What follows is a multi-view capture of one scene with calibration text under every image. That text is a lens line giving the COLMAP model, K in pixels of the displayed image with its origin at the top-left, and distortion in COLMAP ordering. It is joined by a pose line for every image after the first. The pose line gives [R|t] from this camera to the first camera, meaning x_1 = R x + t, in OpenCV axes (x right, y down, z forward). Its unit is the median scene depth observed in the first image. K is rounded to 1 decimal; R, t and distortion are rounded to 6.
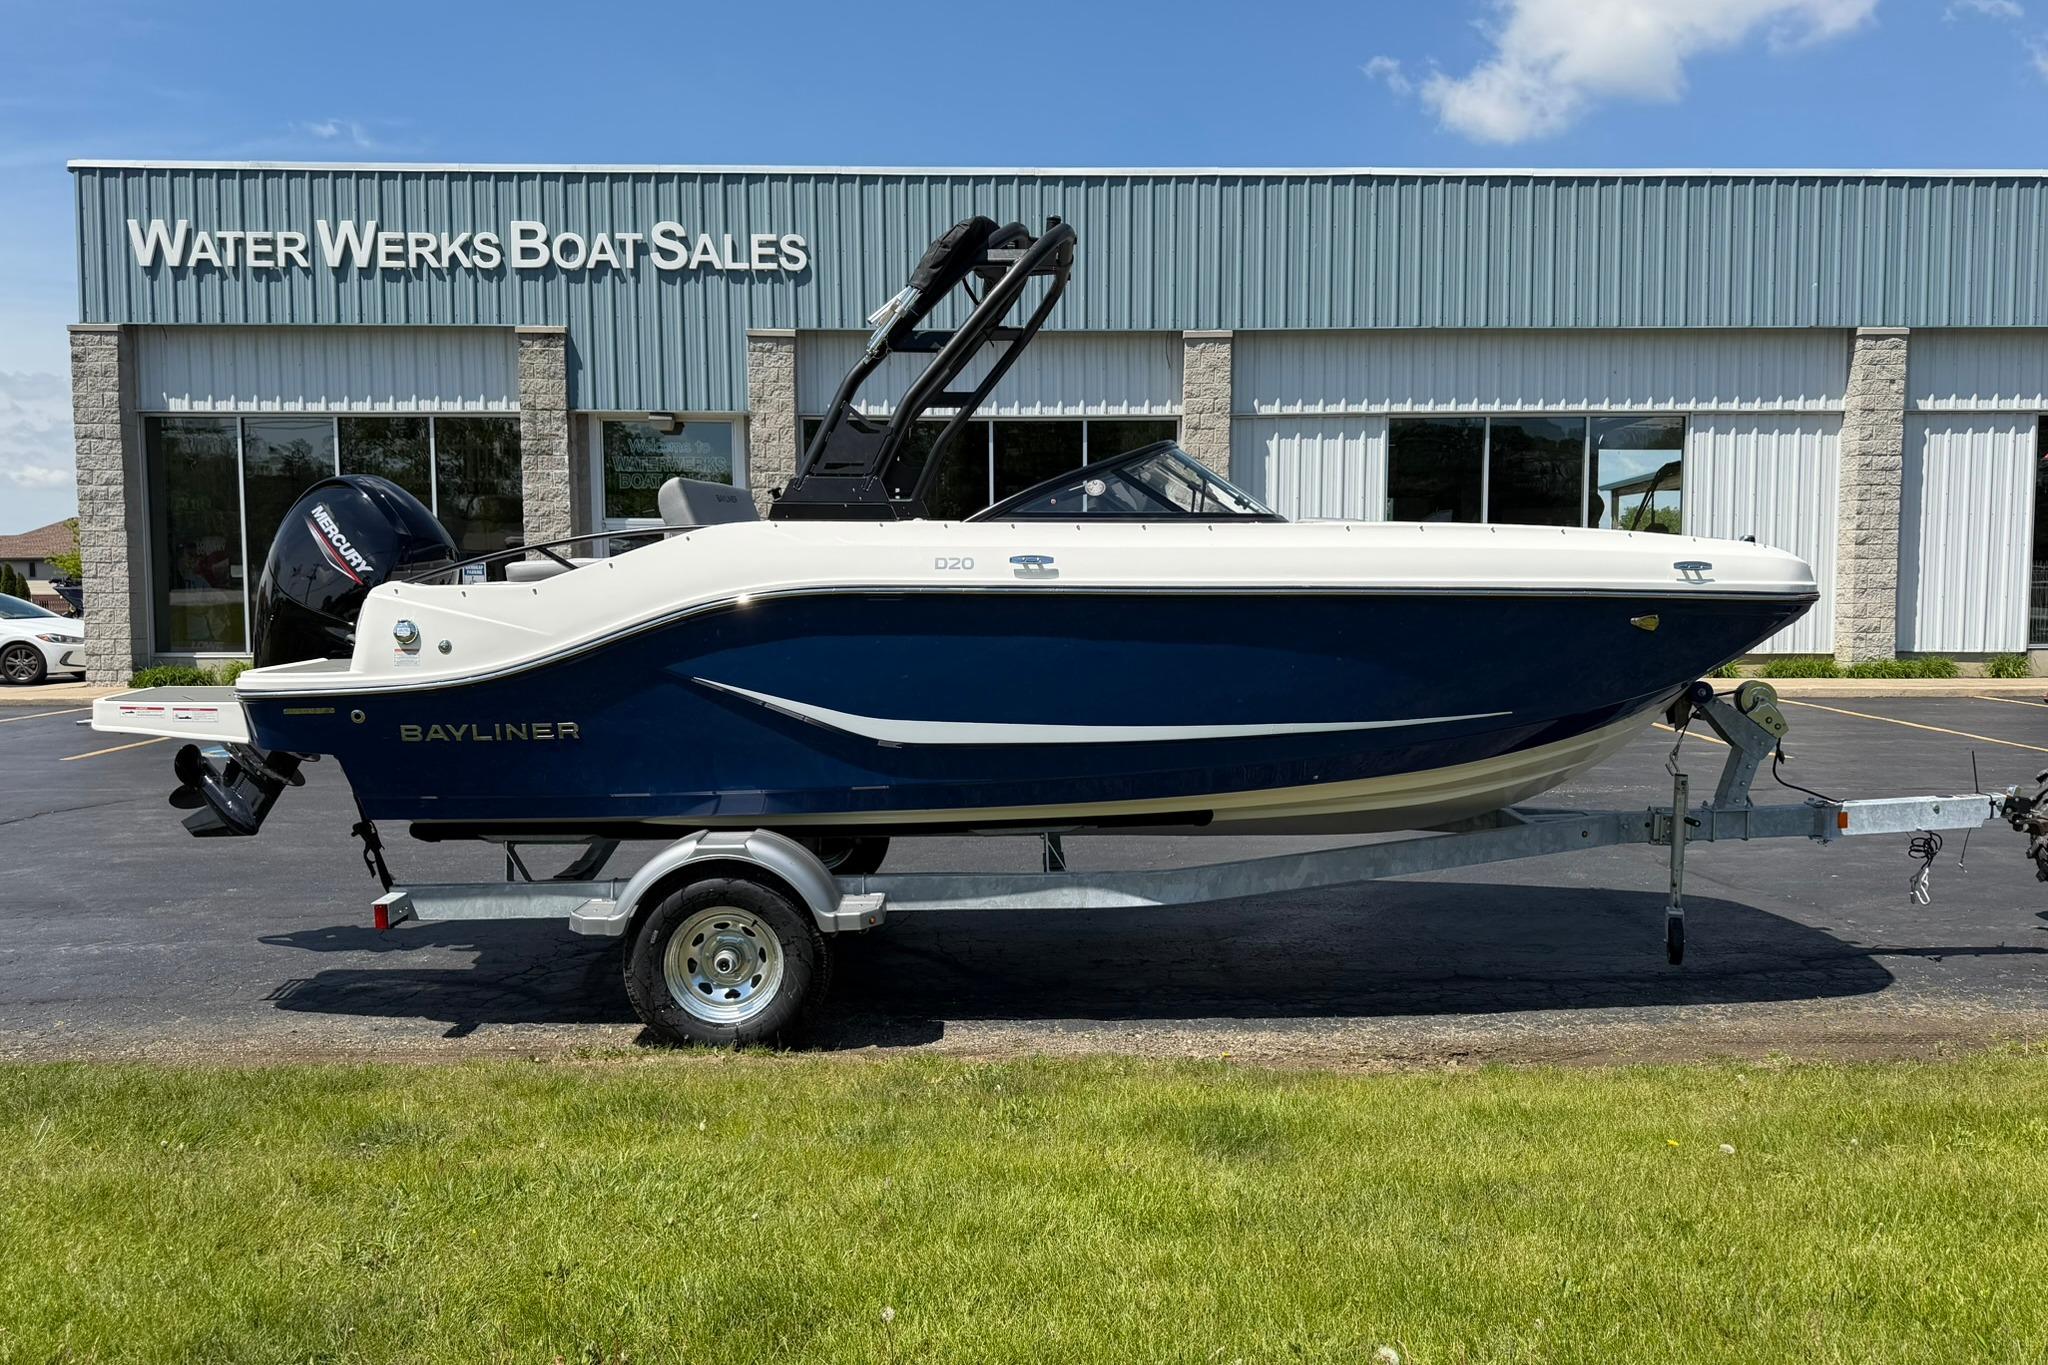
lens RADIAL K [[1450.6, 0, 1031.7], [0, 1450.6, 687.3], [0, 0, 1]] dist [0.006584, 0.000125]
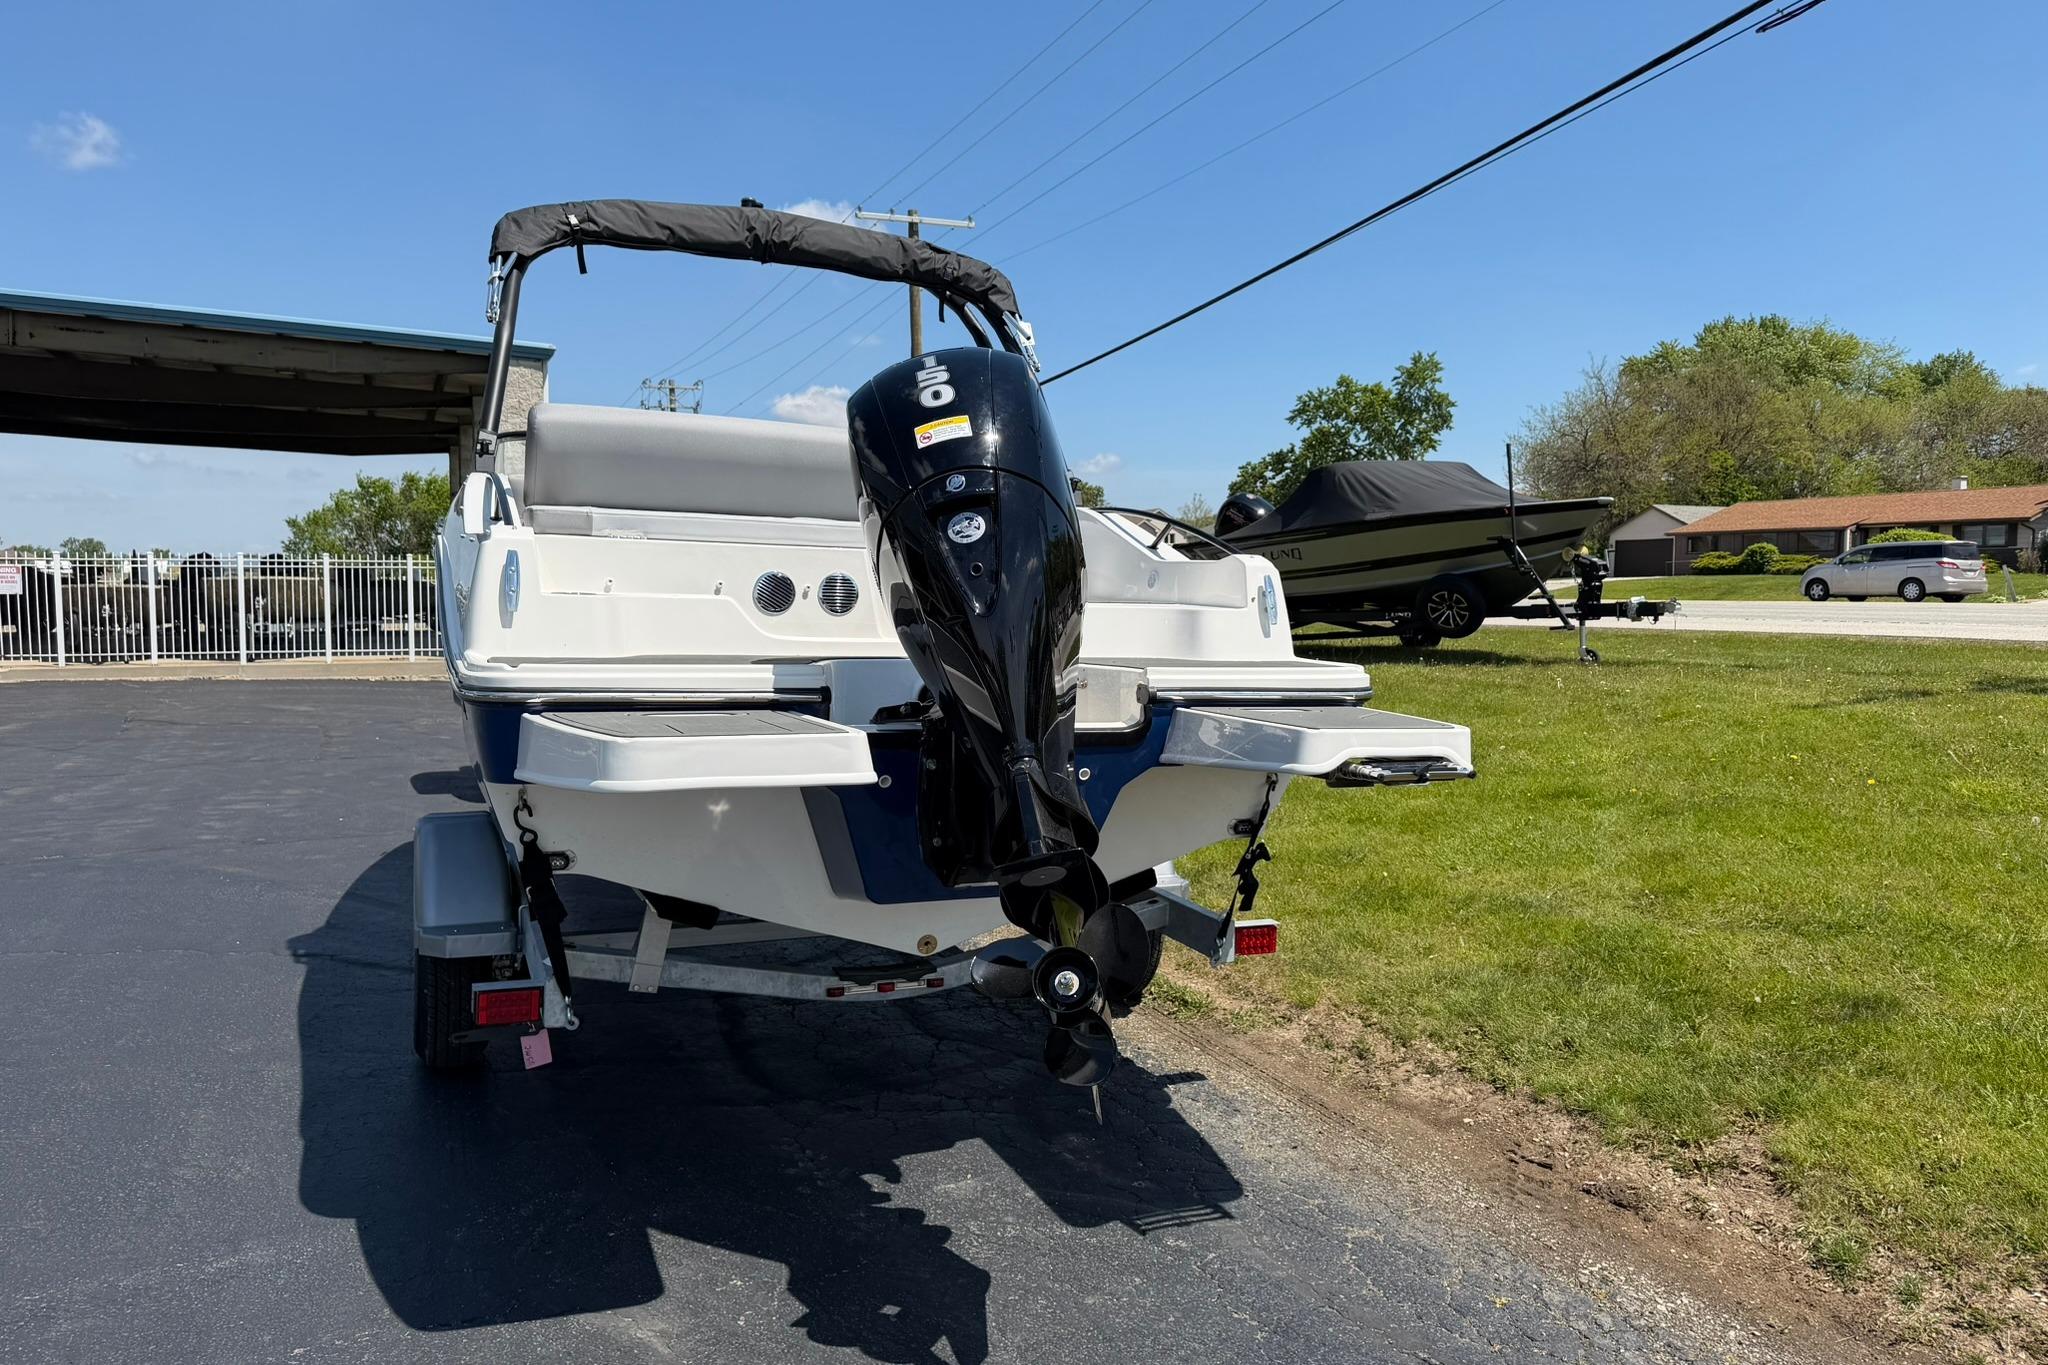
lens RADIAL K [[1434.8, 0, 1026.2], [0, 1434.8, 659.8], [0, 0, 1]] dist [0.077593, -0.128915]
pose [[-0.386821, -0.042134, 0.921192, -0.298472], [0.064348, 0.995287, 0.072544, -0.020675], [-0.919907, 0.087338, -0.382287, 0.365897]]
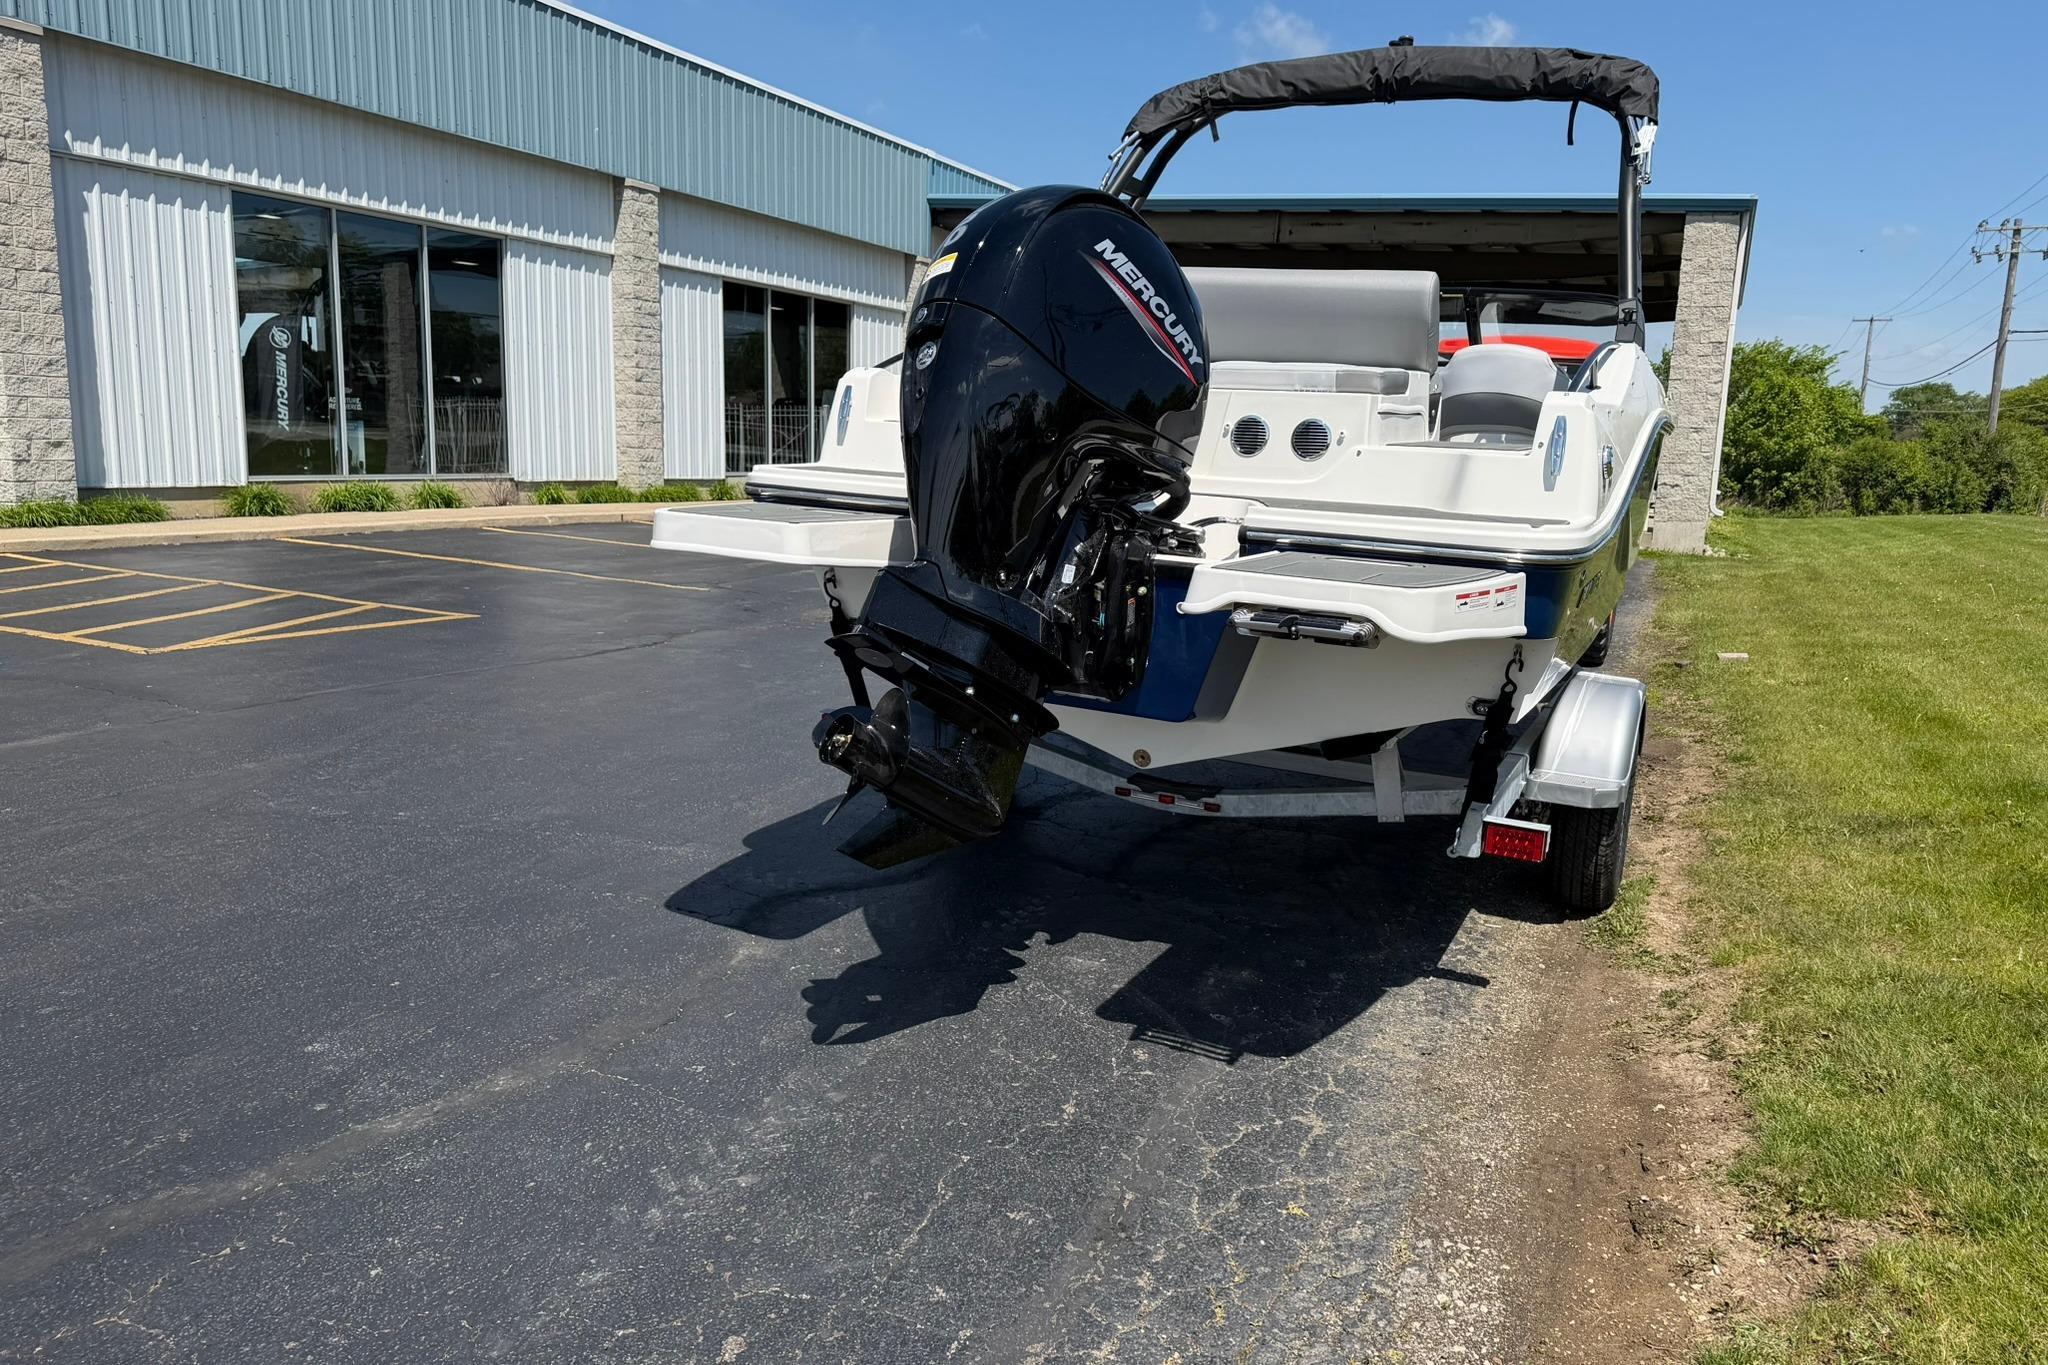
lens RADIAL K [[1450.6, 0, 1031.7], [0, 1450.6, 687.3], [0, 0, 1]] dist [0.006584, 0.000125]
pose [[0.449660, -0.130717, 0.883583, -0.308494], [0.024267, 0.990656, 0.134208, -0.008055], [-0.892870, -0.038906, 0.448631, 0.226365]]
